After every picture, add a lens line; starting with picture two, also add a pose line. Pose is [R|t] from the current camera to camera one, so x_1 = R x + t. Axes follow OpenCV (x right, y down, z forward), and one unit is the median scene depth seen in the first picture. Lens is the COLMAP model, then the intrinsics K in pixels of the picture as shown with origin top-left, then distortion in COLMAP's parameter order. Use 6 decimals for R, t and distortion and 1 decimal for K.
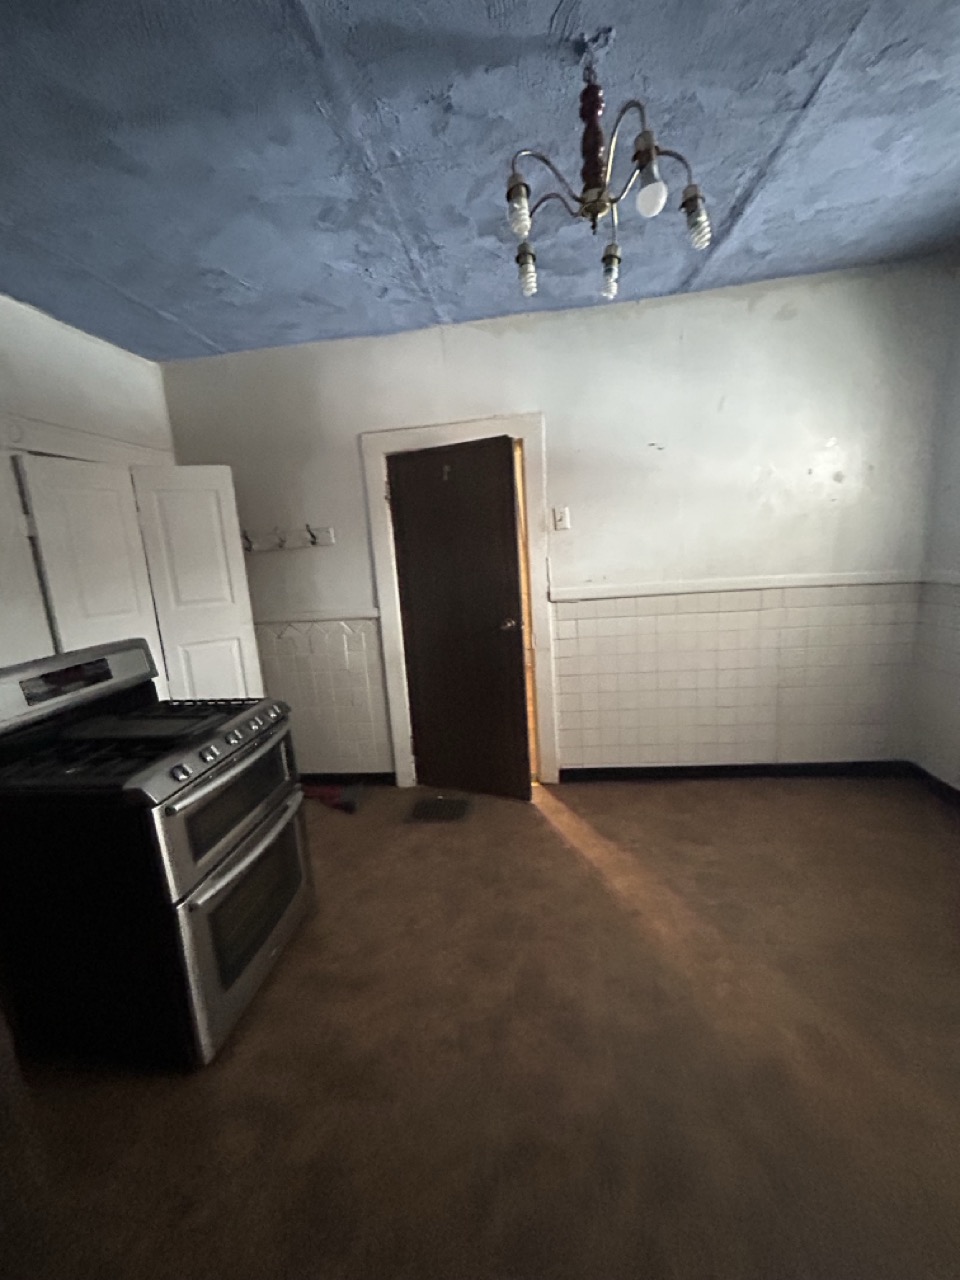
lens RADIAL K [[519.1, 0, 484.5], [0, 519.1, 637.8], [0, 0, 1]] dist [-0.001441, -0.000044]
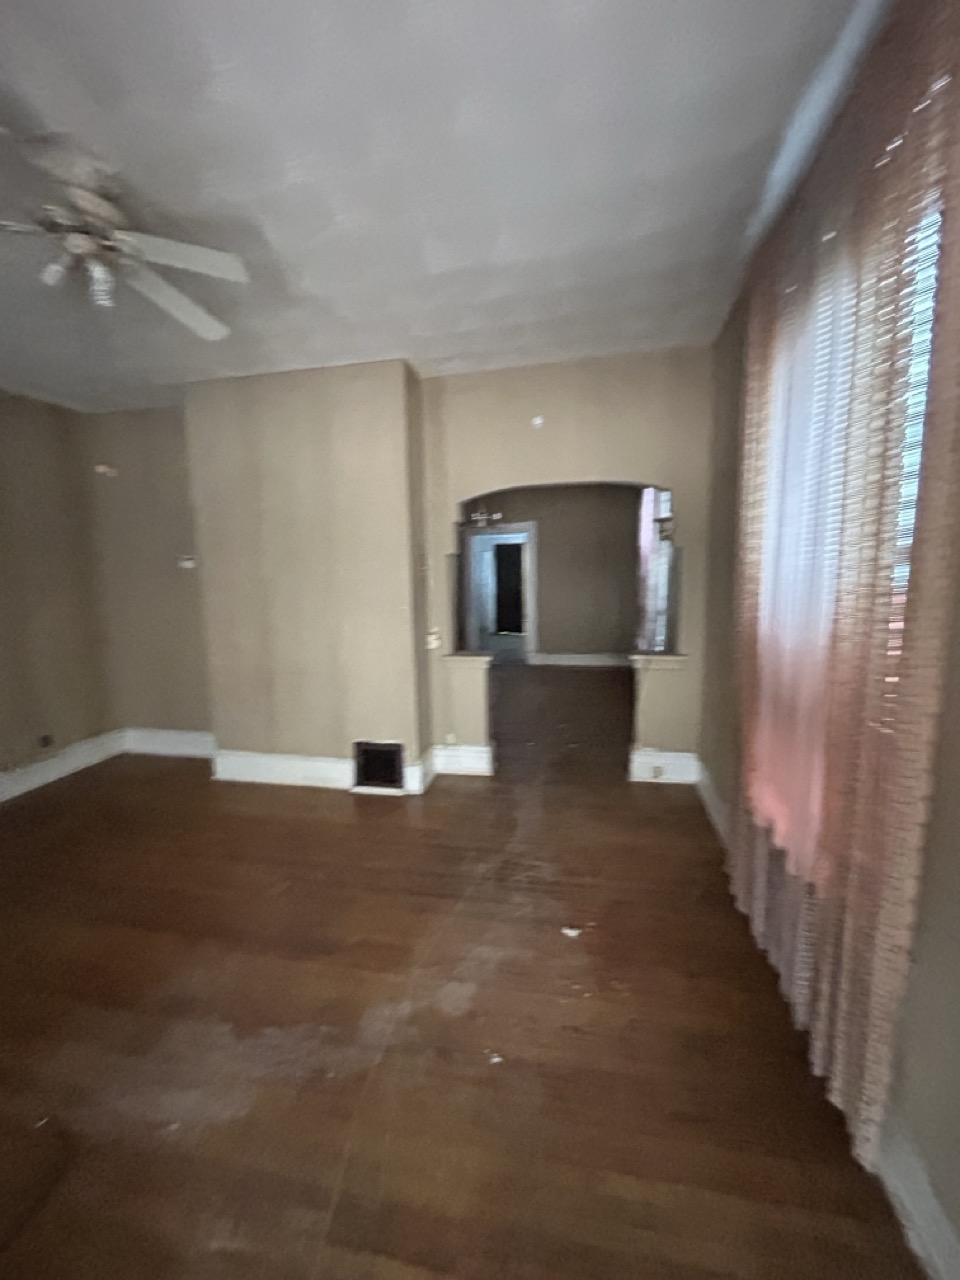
lens RADIAL K [[519.1, 0, 484.5], [0, 519.1, 637.8], [0, 0, 1]] dist [-0.001441, -0.000044]
pose [[0.994338, 0.064043, -0.084800, 0.141600], [-0.067206, 0.997126, -0.034984, 0.574638], [0.082316, 0.040485, 0.995784, -3.253842]]
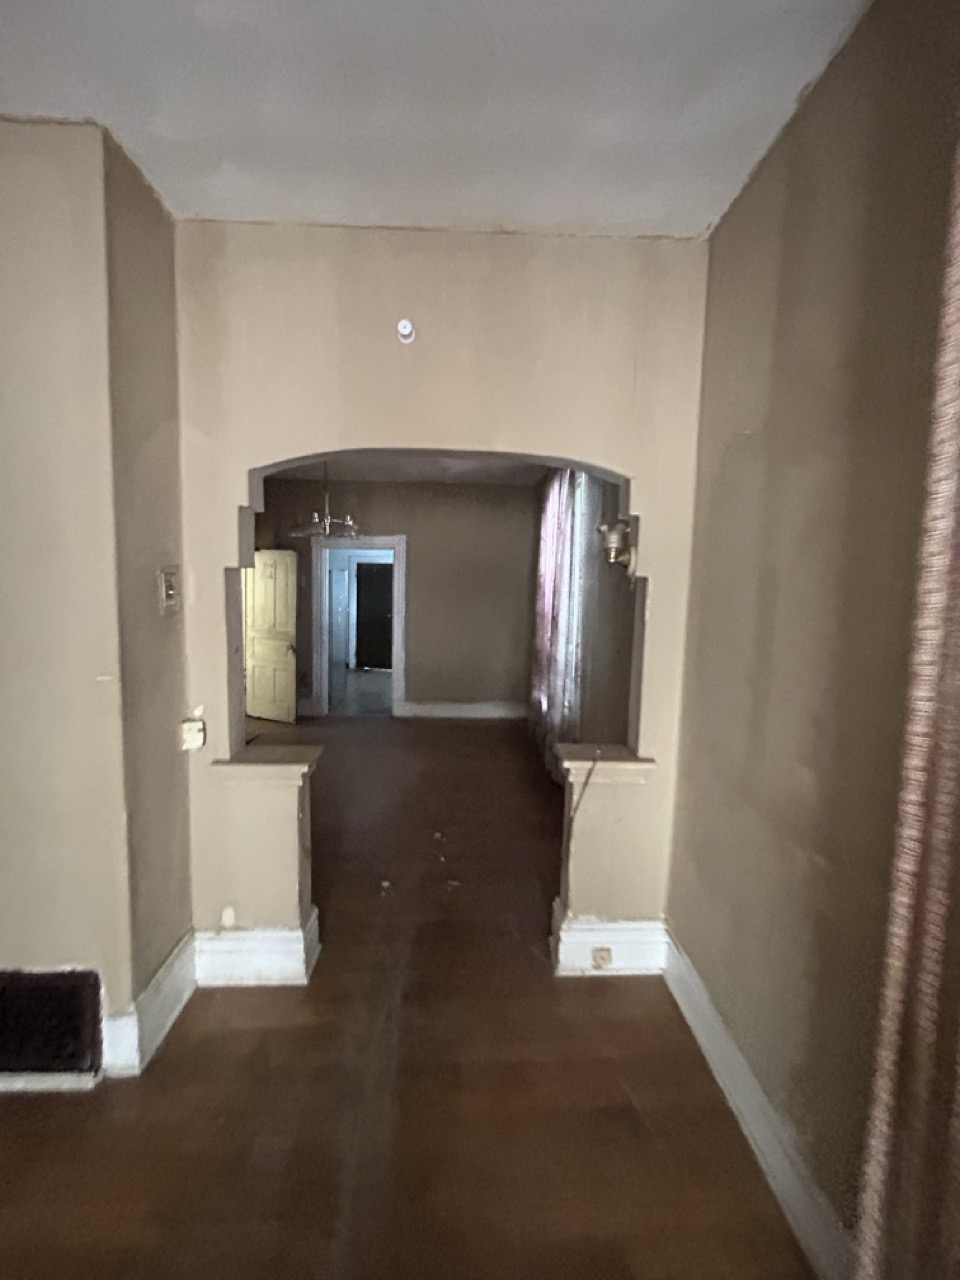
lens RADIAL K [[519.1, 0, 484.5], [0, 519.1, 637.8], [0, 0, 1]] dist [-0.001441, -0.000044]
pose [[0.984470, 0.081224, 0.155632, 0.158797], [-0.065858, 0.992656, -0.101473, 0.466063], [-0.162731, 0.089647, 0.982590, -2.700412]]
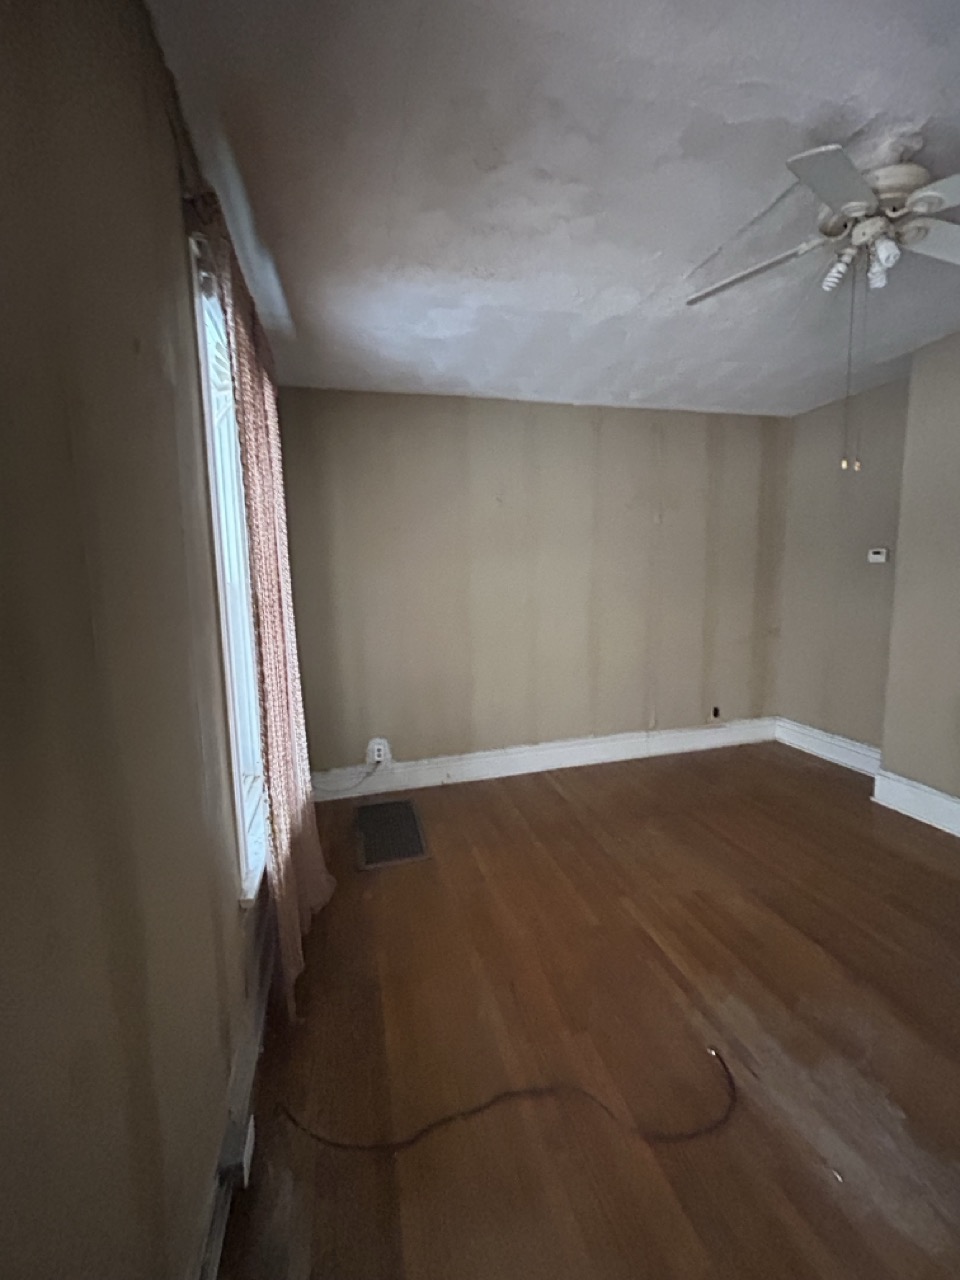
lens RADIAL K [[520.6, 0, 482.2], [0, 520.6, 634.0], [0, 0, 1]] dist [-0.001492, -0.000501]
pose [[0.359309, 0.167585, -0.918048, 0.055200], [-0.167193, 0.979387, 0.113346, 0.579106], [0.918120, 0.112765, 0.379921, -3.278279]]
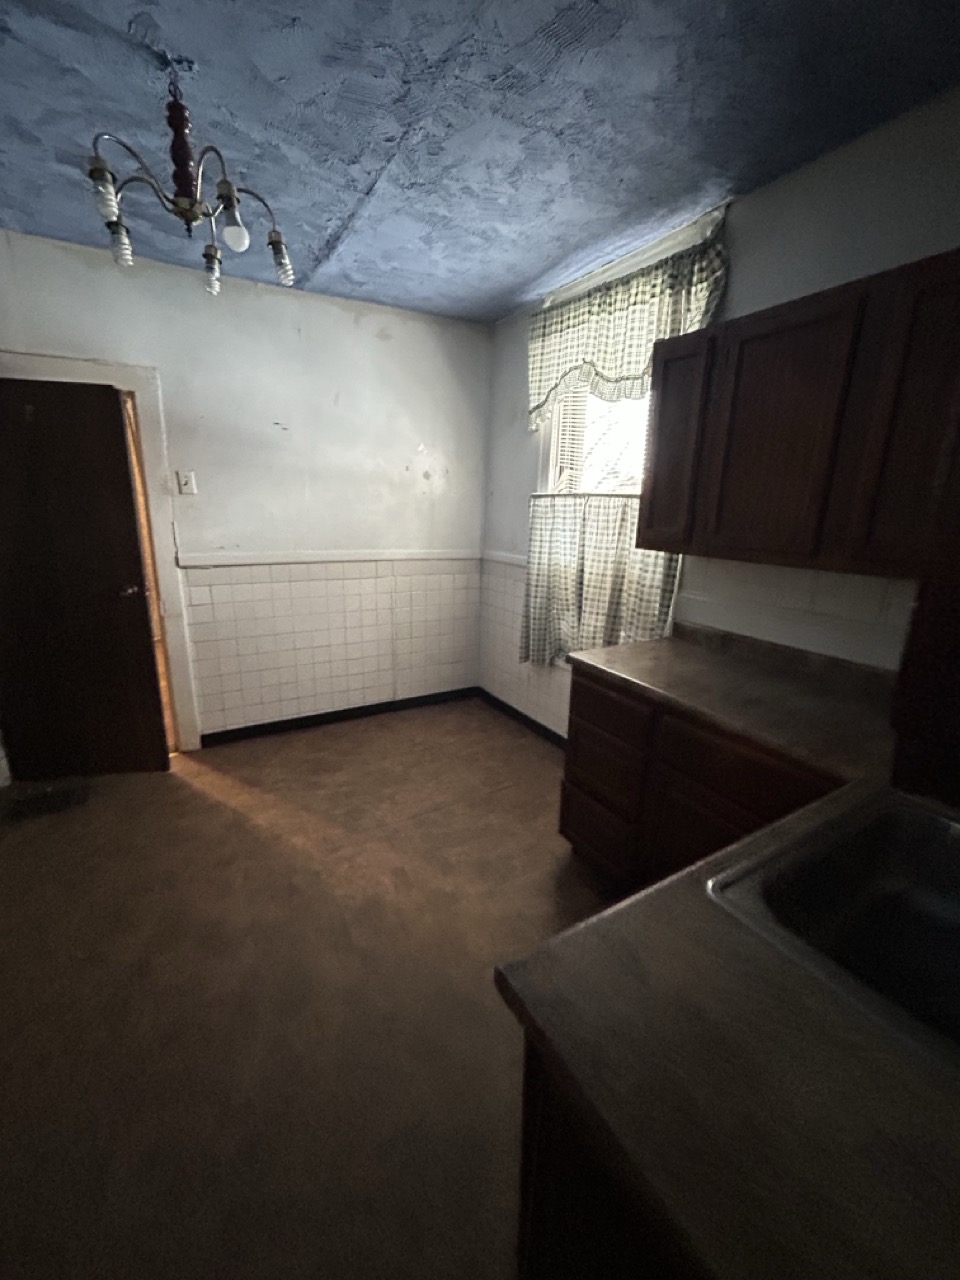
lens RADIAL K [[519.1, 0, 484.5], [0, 519.1, 637.8], [0, 0, 1]] dist [-0.001441, -0.000044]
pose [[0.805996, -0.058309, 0.589042, 0.006909], [0.023719, 0.997519, 0.066289, 0.013620], [-0.591446, -0.039457, 0.805379, -0.156927]]
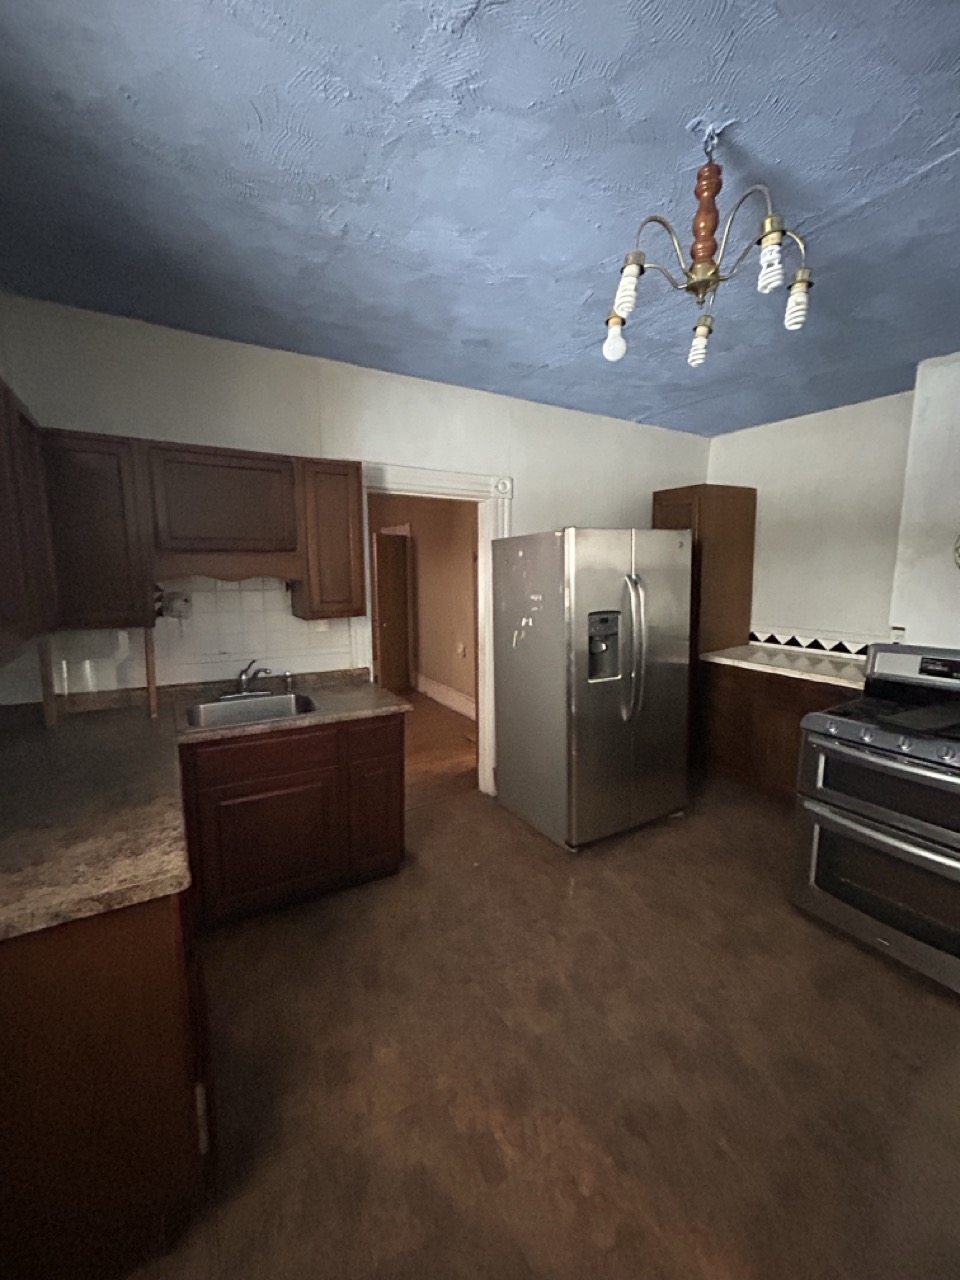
lens RADIAL K [[521.0, 0, 479.7], [0, 521.0, 634.2], [0, 0, 1]] dist [0.000776, 0.000403]
pose [[-0.799617, 0.152641, -0.580787, 0.608583], [-0.044657, 0.949362, 0.310993, -0.239996], [0.598847, 0.274612, -0.752310, 0.835696]]
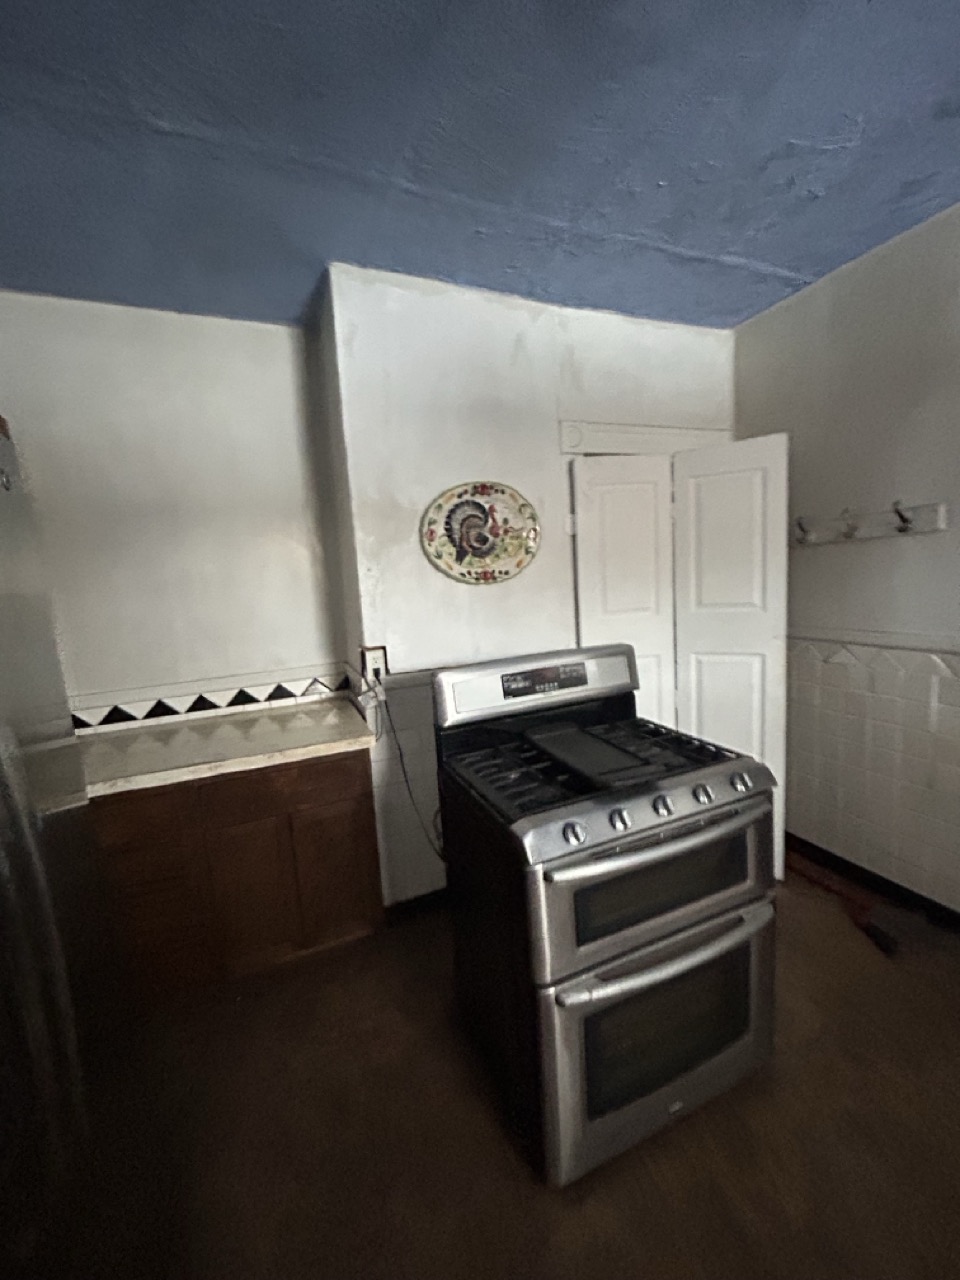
lens RADIAL K [[519.1, 0, 484.5], [0, 519.1, 637.8], [0, 0, 1]] dist [-0.001441, -0.000044]
pose [[0.489852, 0.142357, -0.860104, -0.008335], [-0.123305, 0.987974, 0.093296, -0.052555], [0.863041, 0.060354, 0.501515, 0.269154]]
